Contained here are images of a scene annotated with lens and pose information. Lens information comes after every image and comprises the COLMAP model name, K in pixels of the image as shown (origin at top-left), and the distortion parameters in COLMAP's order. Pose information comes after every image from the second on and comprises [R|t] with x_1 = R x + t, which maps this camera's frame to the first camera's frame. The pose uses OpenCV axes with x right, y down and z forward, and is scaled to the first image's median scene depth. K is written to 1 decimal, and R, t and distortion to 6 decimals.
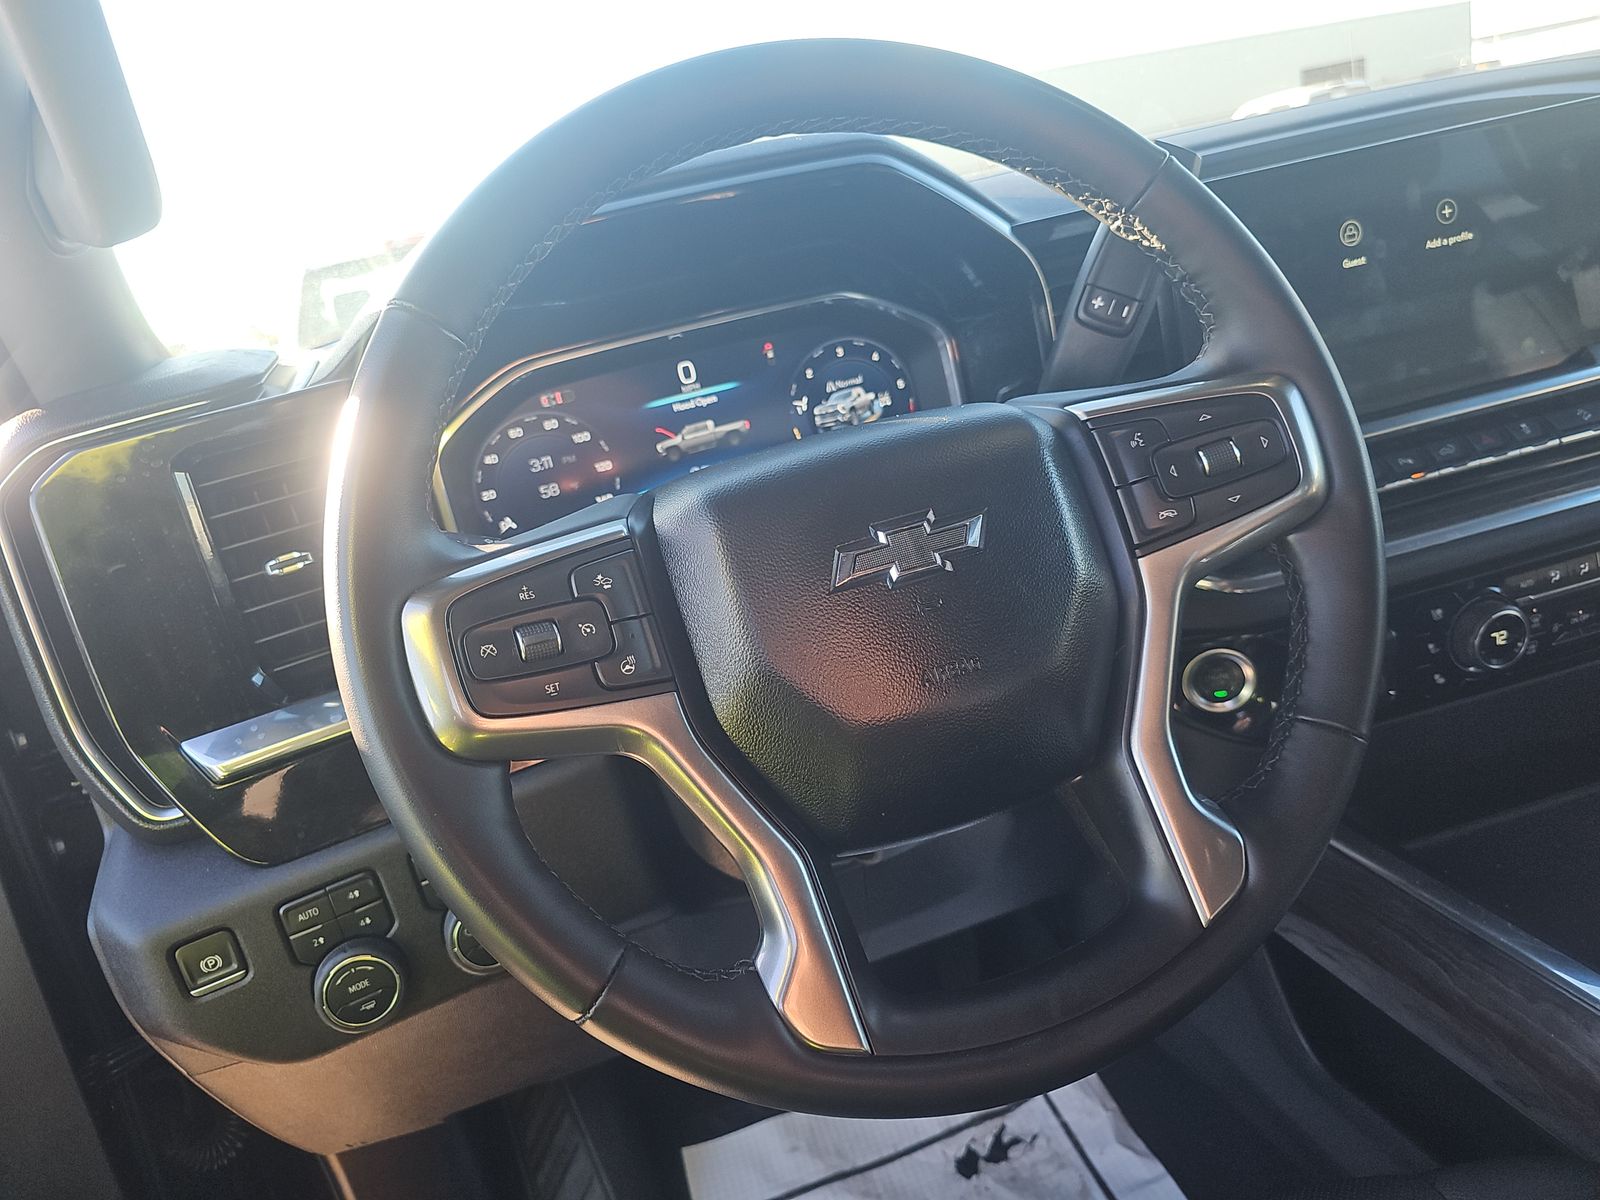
lens RADIAL K [[1058.0, 0, 797.0], [0, 1058.0, 600.8], [0, 0, 1]] dist [0.035158, -0.033733]
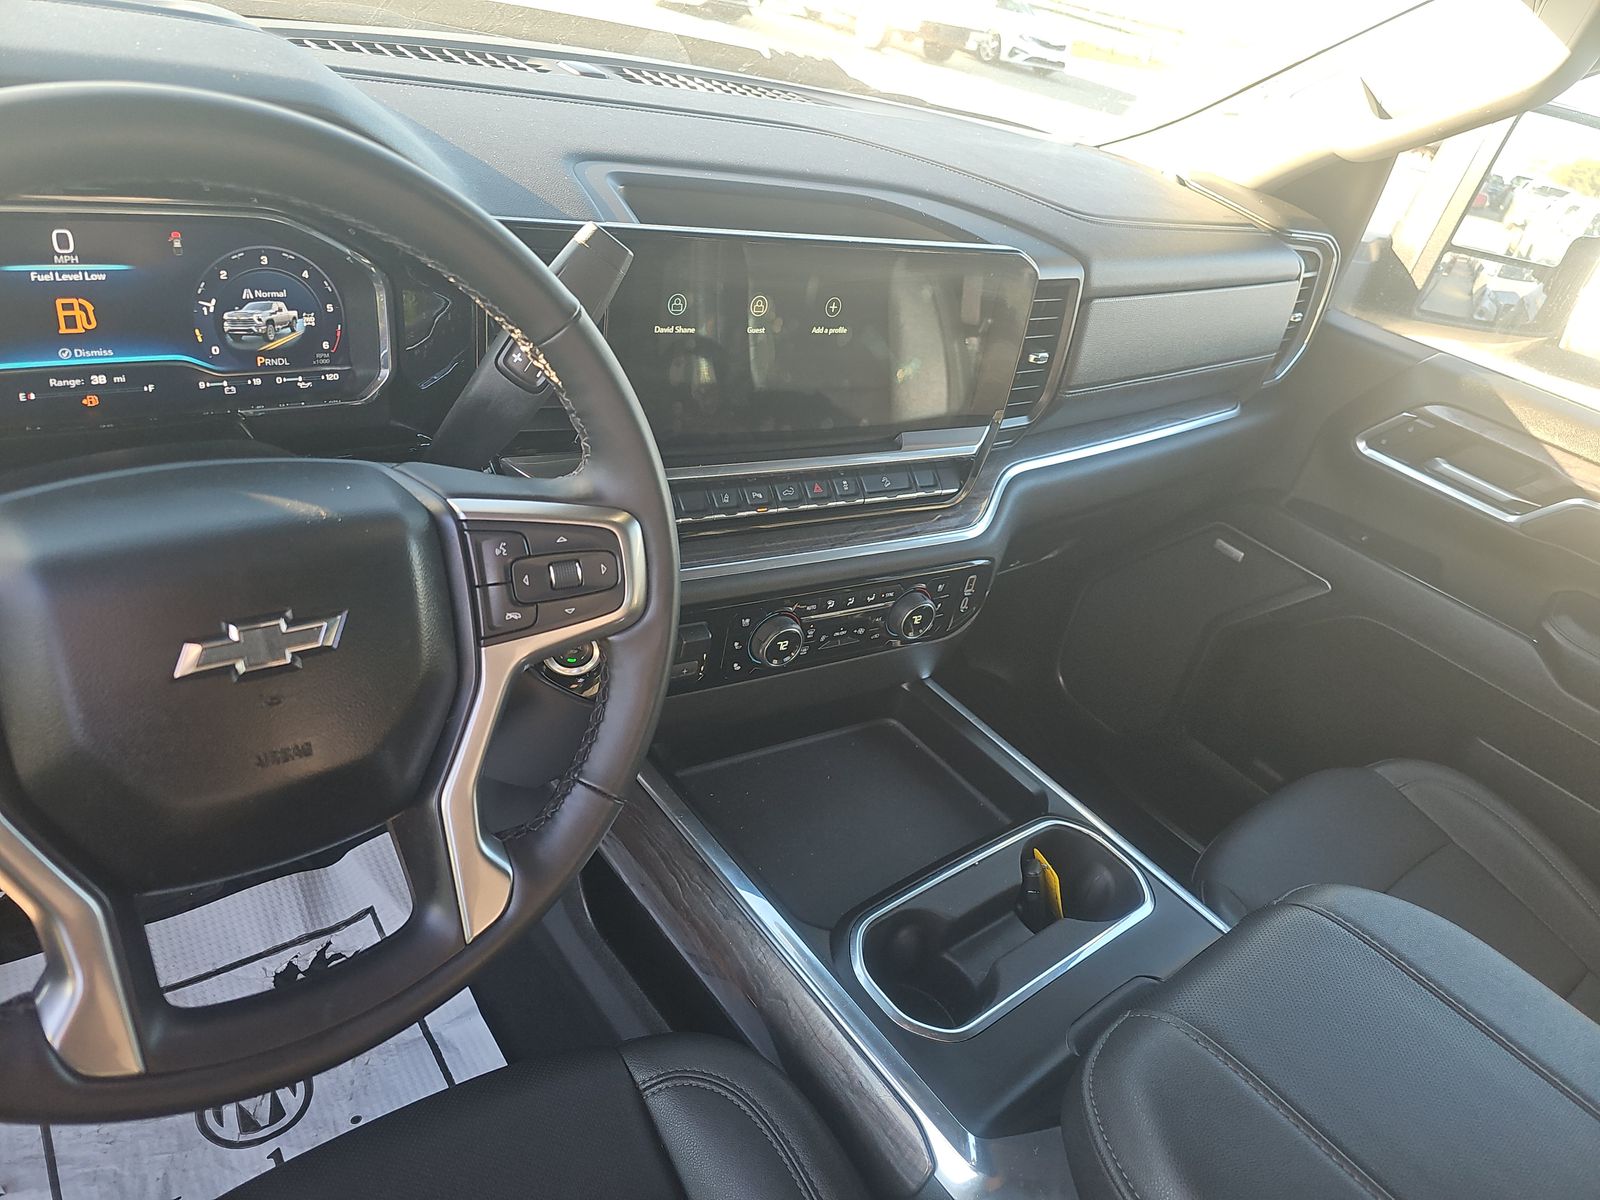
lens RADIAL K [[1058.0, 0, 797.0], [0, 1058.0, 600.8], [0, 0, 1]] dist [0.035158, -0.033733]
pose [[0.856502, 0.134218, 0.498388, 0.015269], [-0.250692, 0.952231, 0.174385, -0.244922], [-0.451175, -0.274303, 0.849234, -0.099593]]
